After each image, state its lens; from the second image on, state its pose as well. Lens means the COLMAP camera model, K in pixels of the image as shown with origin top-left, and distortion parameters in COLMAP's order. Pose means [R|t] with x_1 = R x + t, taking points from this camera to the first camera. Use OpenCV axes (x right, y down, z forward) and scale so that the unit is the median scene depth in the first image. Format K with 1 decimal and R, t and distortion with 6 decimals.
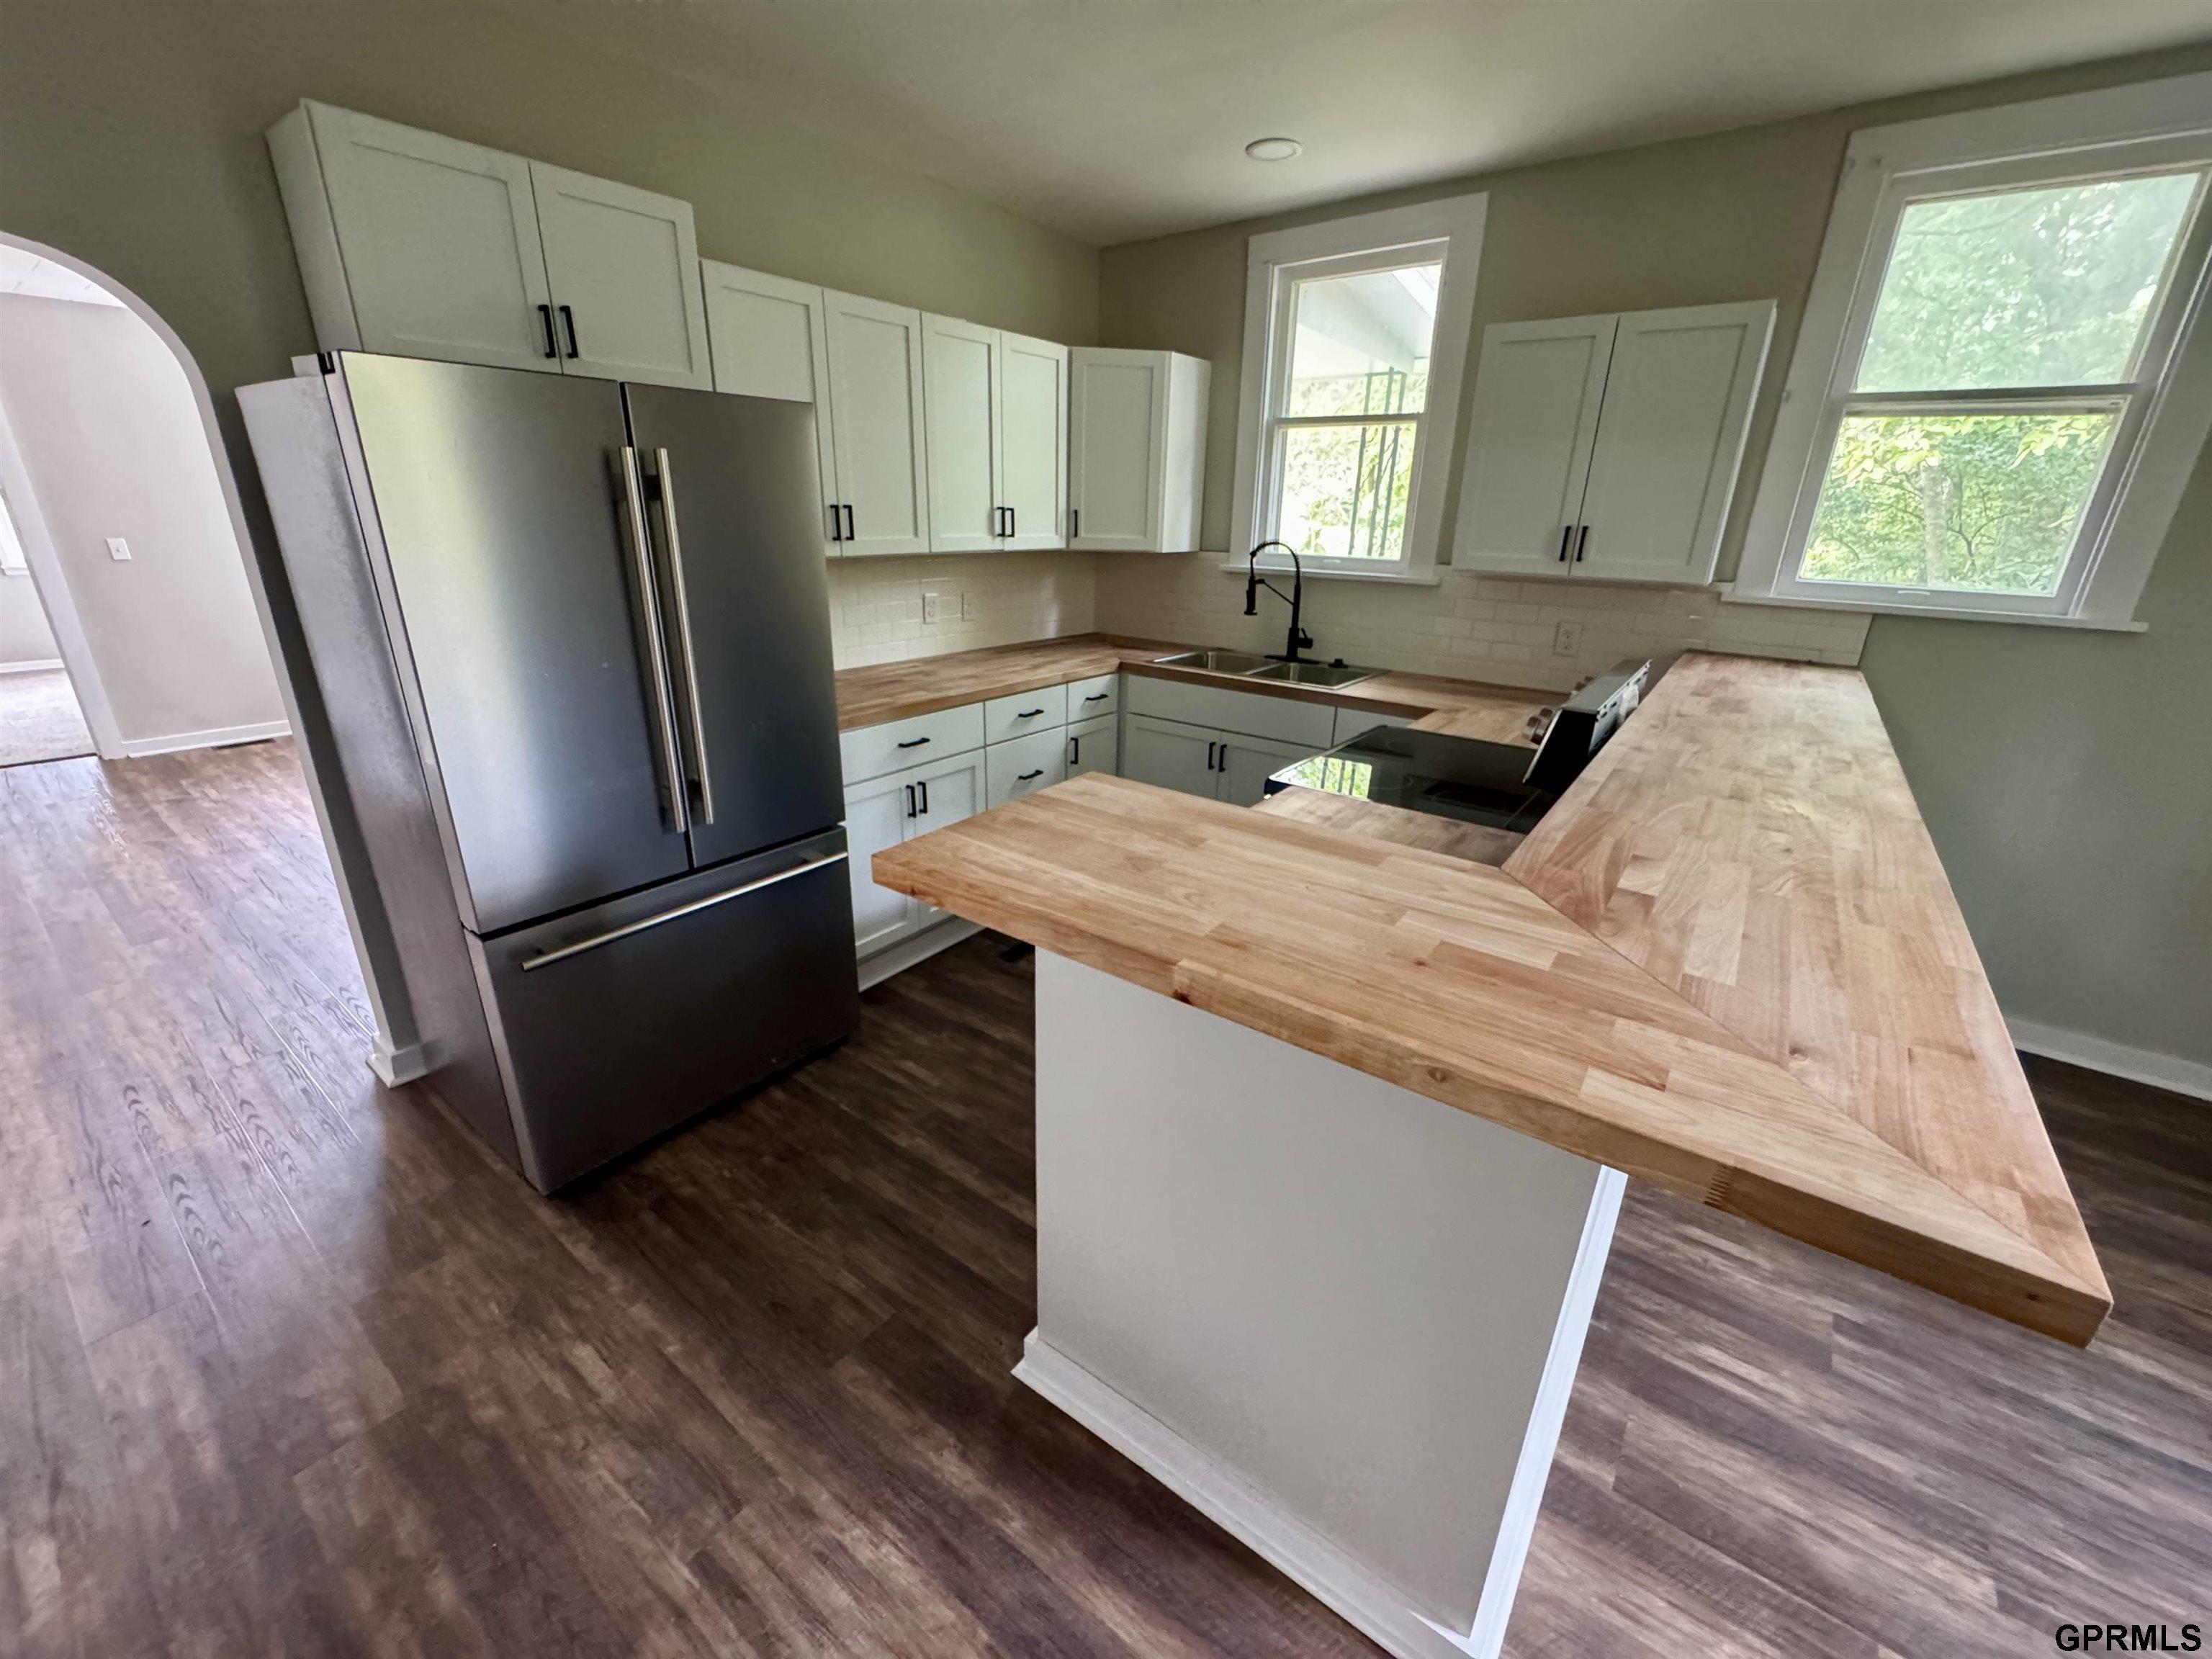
lens RADIAL K [[889.5, 0, 1099.1], [0, 889.5, 825.2], [0, 0, 1]] dist [-0.001937, -0.000133]
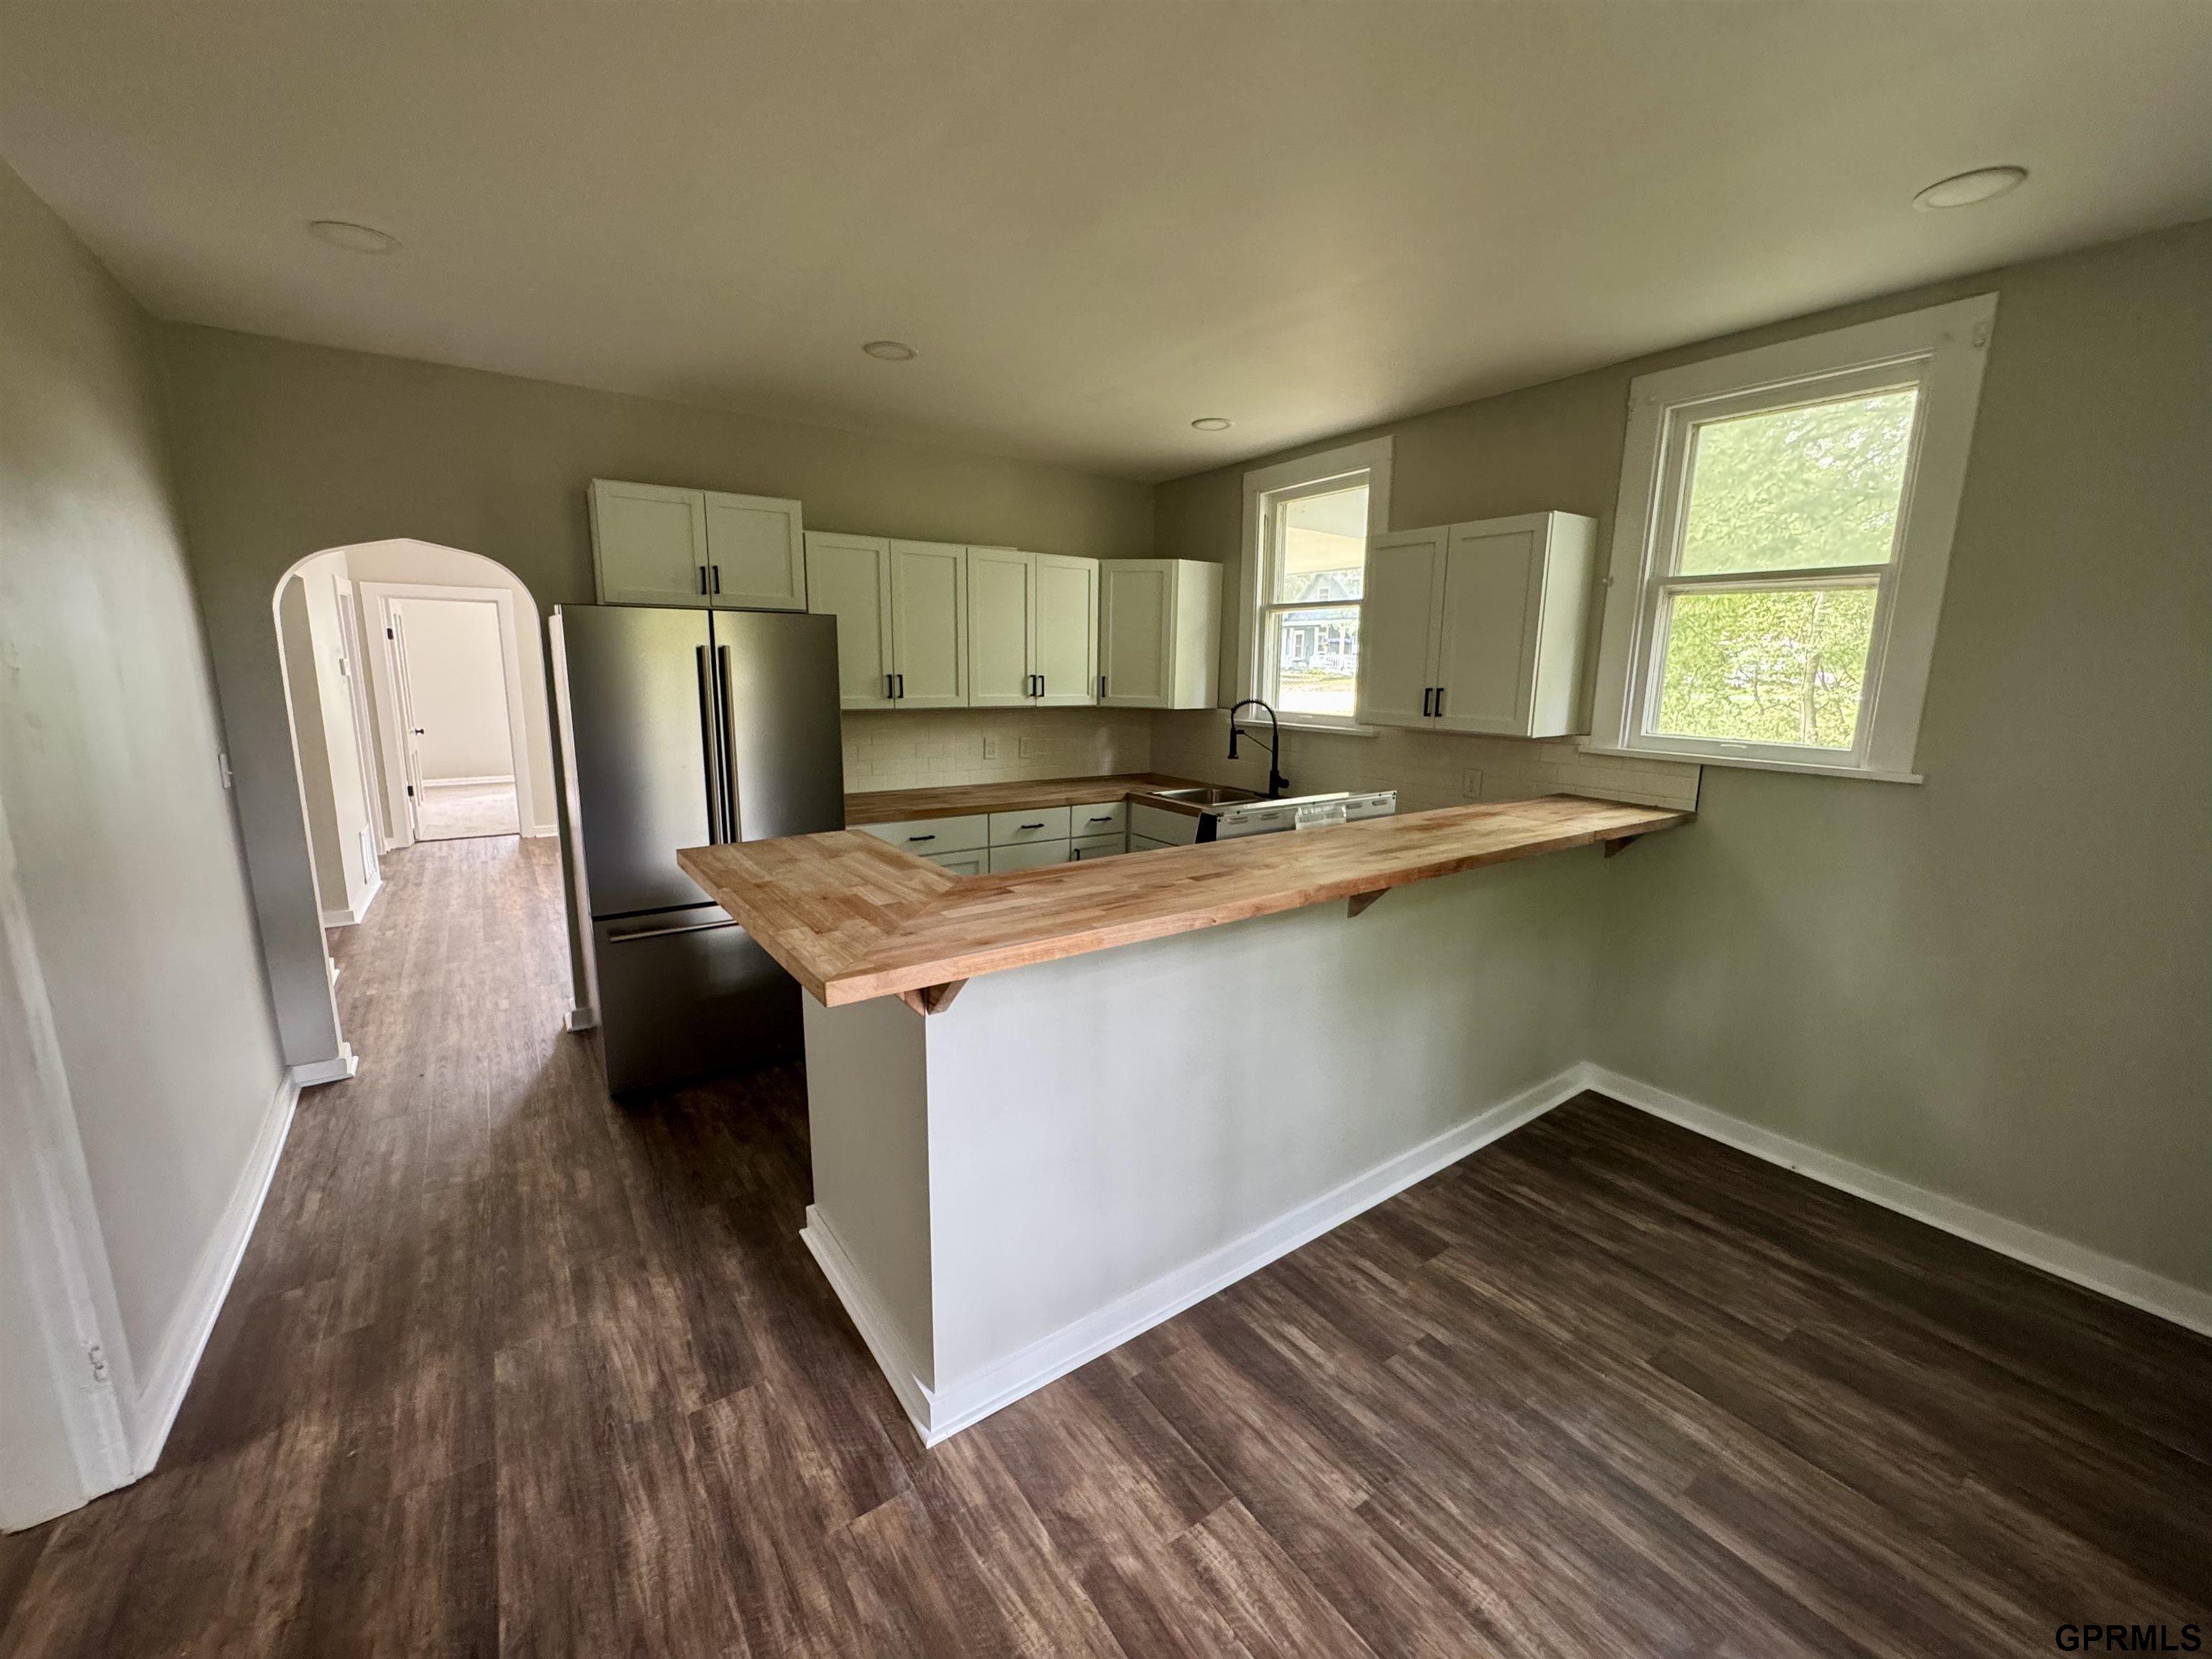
lens RADIAL K [[889.5, 0, 1104.4], [0, 889.5, 827.3], [0, 0, 1]] dist [-0.001937, -0.000133]
pose [[0.950326, 0.047029, -0.307683, 0.592020], [-0.098622, 0.983082, -0.154348, 0.092668], [0.295219, 0.177025, 0.938887, -0.268833]]
